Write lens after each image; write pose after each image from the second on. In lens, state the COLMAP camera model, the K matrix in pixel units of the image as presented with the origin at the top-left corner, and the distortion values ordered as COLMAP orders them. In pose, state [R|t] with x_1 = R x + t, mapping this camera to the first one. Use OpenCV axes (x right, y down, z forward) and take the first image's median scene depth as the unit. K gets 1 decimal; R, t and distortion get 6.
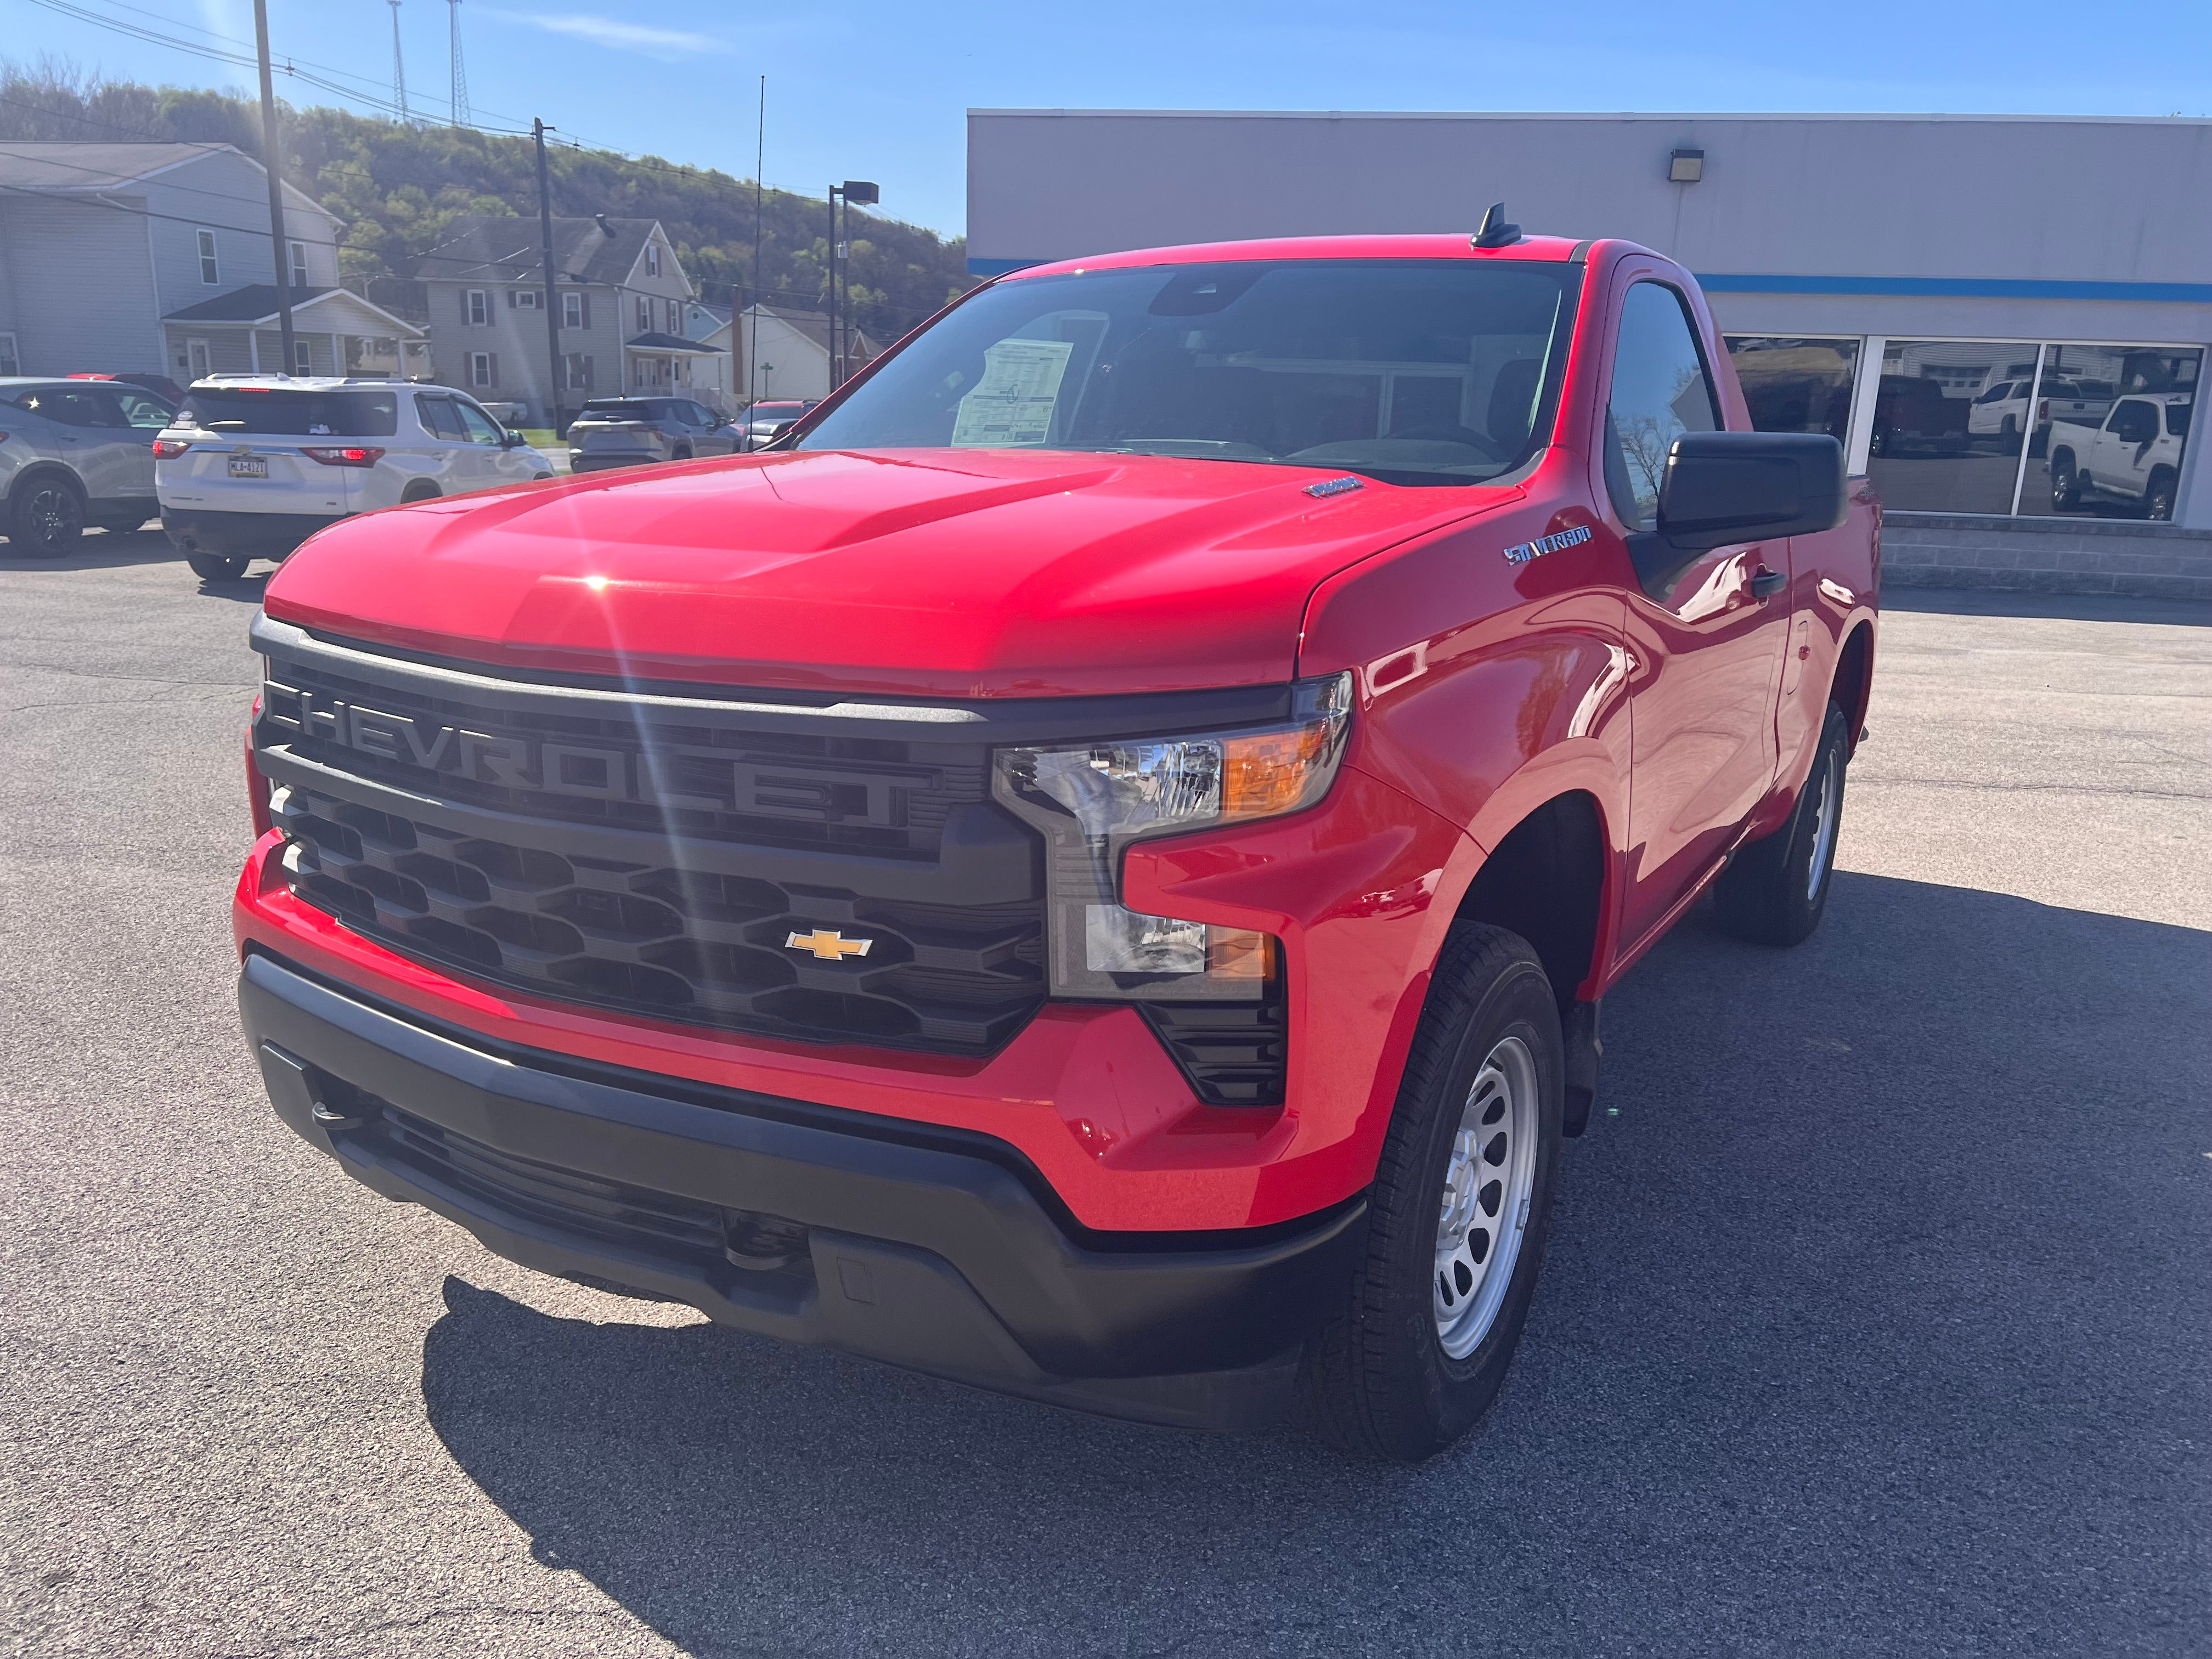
lens RADIAL K [[1652.4, 0, 1090.3], [0, 1652.4, 832.5], [0, 0, 1]] dist [0.054589, -0.058314]
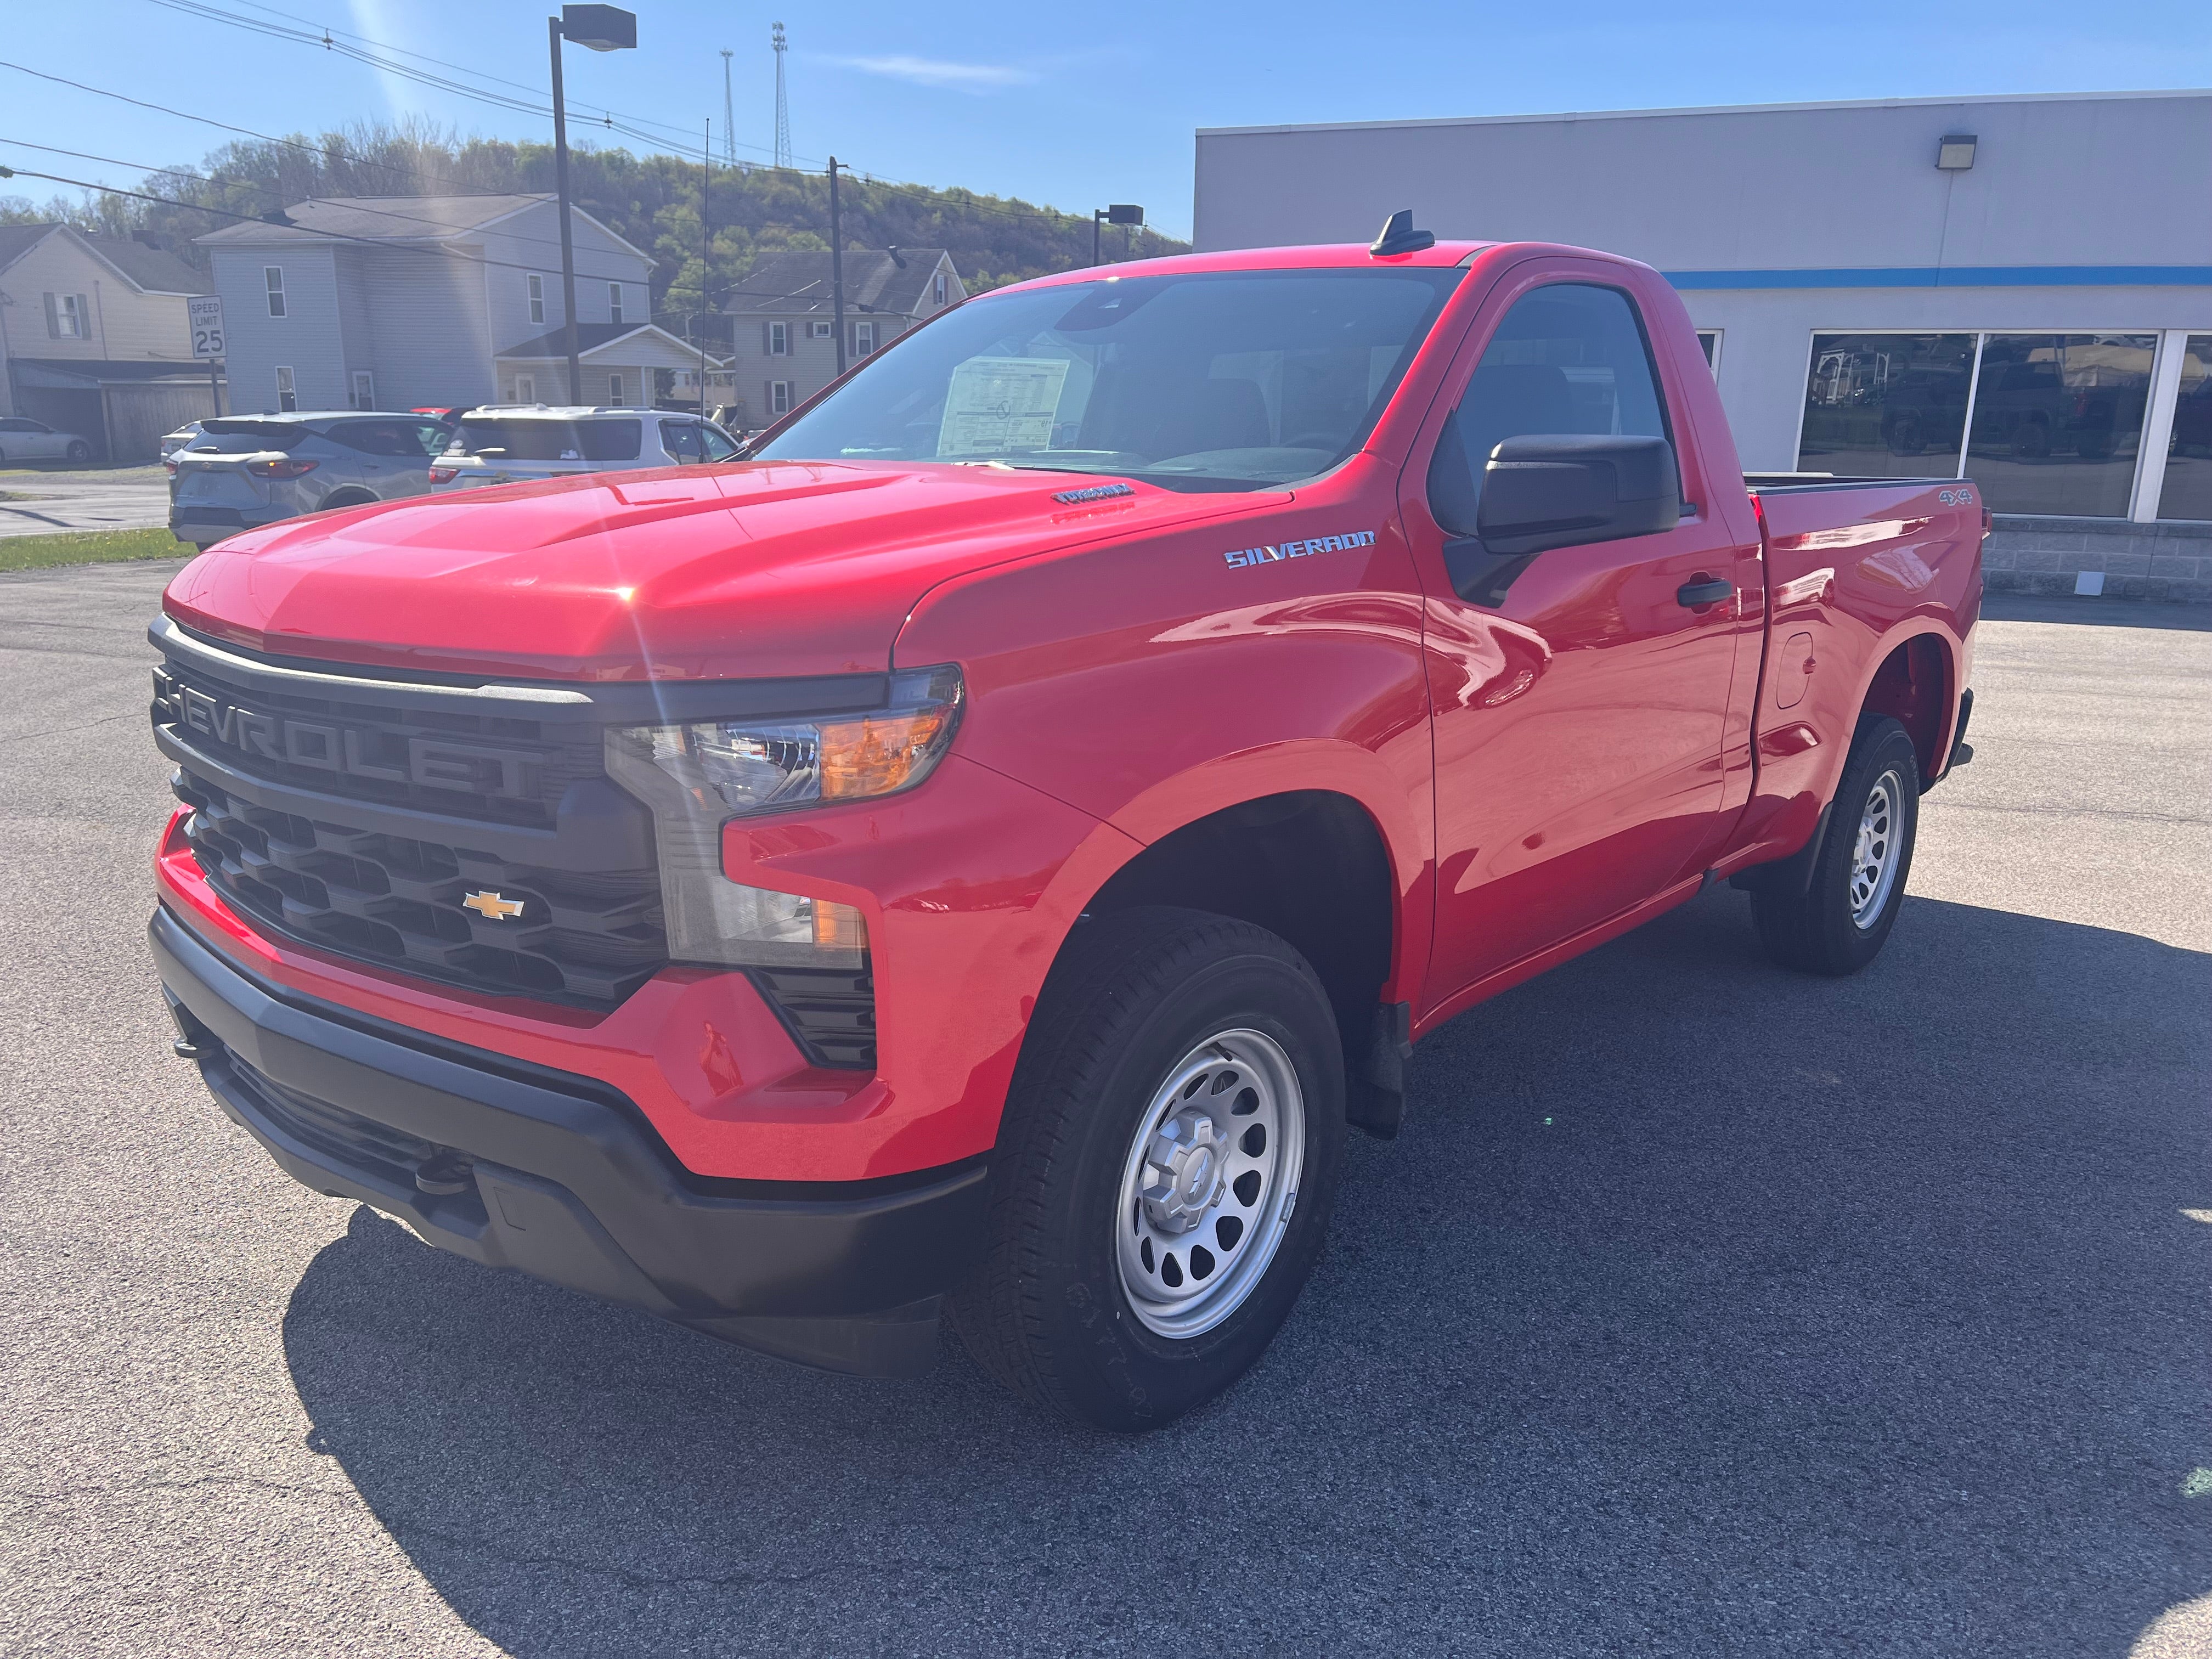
lens RADIAL K [[1652.4, 0, 1086.0], [0, 1652.4, 842.7], [0, 0, 1]] dist [0.054589, -0.058314]
pose [[0.984130, 0.028206, -0.175191, 0.353671], [-0.028959, 0.999579, -0.001738, 0.013778], [0.175068, 0.006784, 0.984533, -0.023711]]
